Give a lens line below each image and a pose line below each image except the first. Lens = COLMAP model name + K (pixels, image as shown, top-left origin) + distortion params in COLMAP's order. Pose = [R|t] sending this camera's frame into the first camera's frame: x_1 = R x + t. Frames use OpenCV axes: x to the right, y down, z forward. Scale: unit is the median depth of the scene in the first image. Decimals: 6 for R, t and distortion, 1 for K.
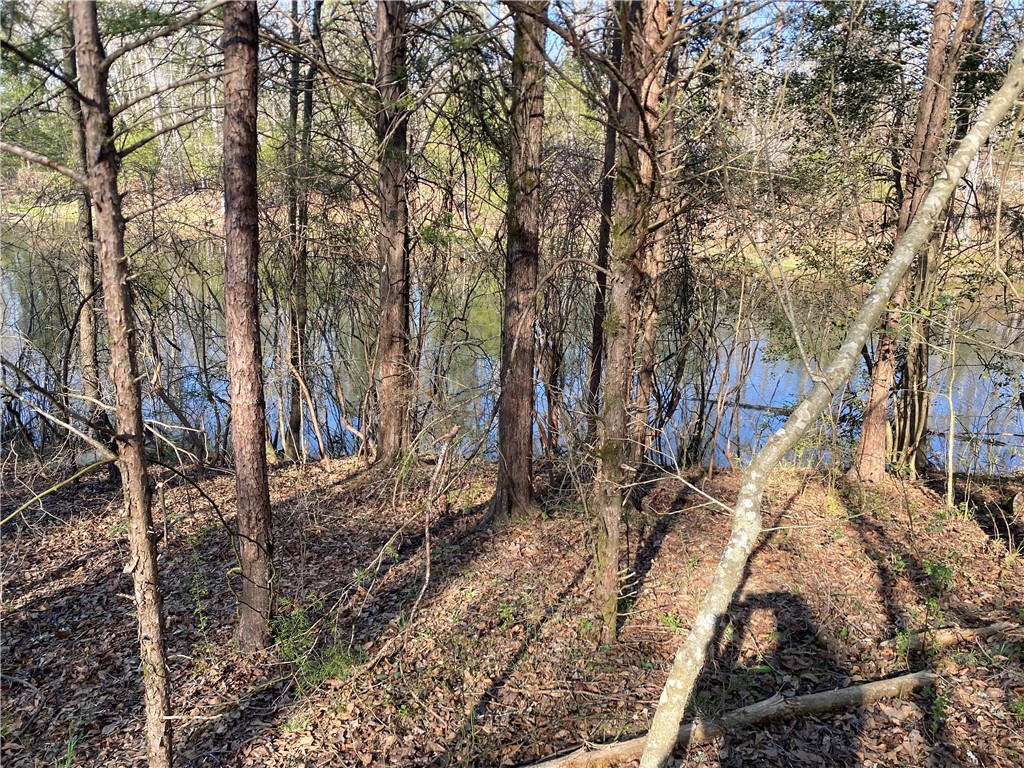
lens RADIAL K [[774.1, 0, 512.0], [0, 774.1, 384.0], [0, 0, 1]] dist [-0.012629, 0.001595]
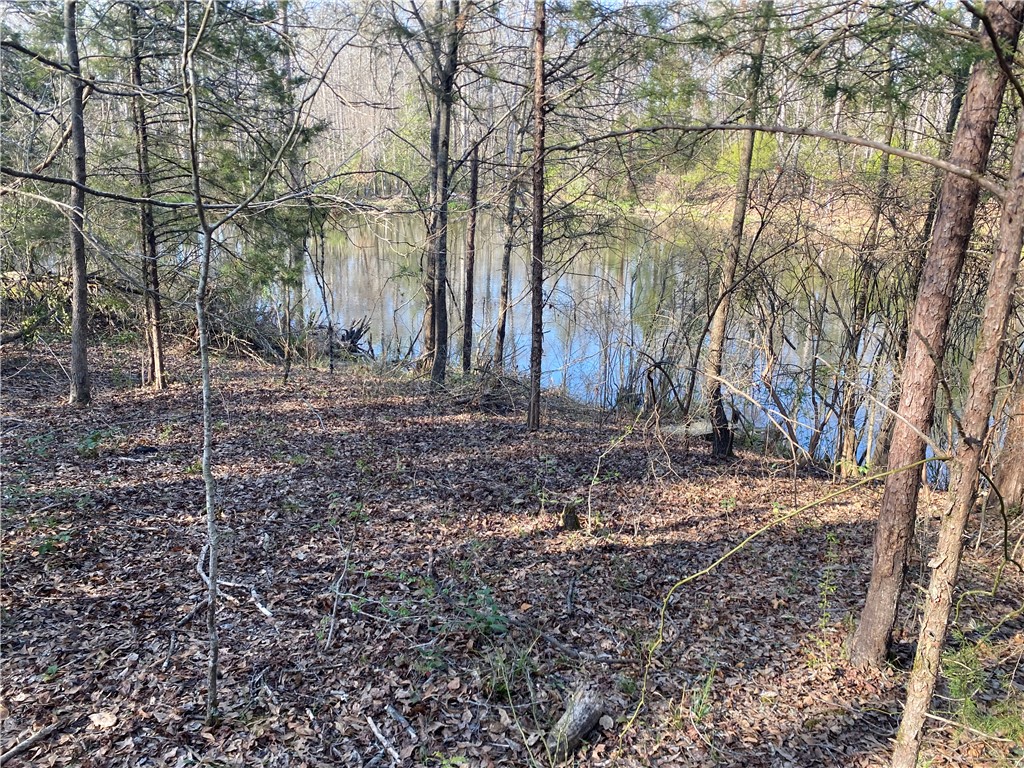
lens RADIAL K [[774.1, 0, 512.0], [0, 774.1, 384.0], [0, 0, 1]] dist [-0.012629, 0.001595]
pose [[0.756118, 0.184628, -0.627852, -0.124525], [-0.186369, 0.980402, 0.063858, 0.016215], [0.627337, 0.068728, 0.775709, -0.070284]]
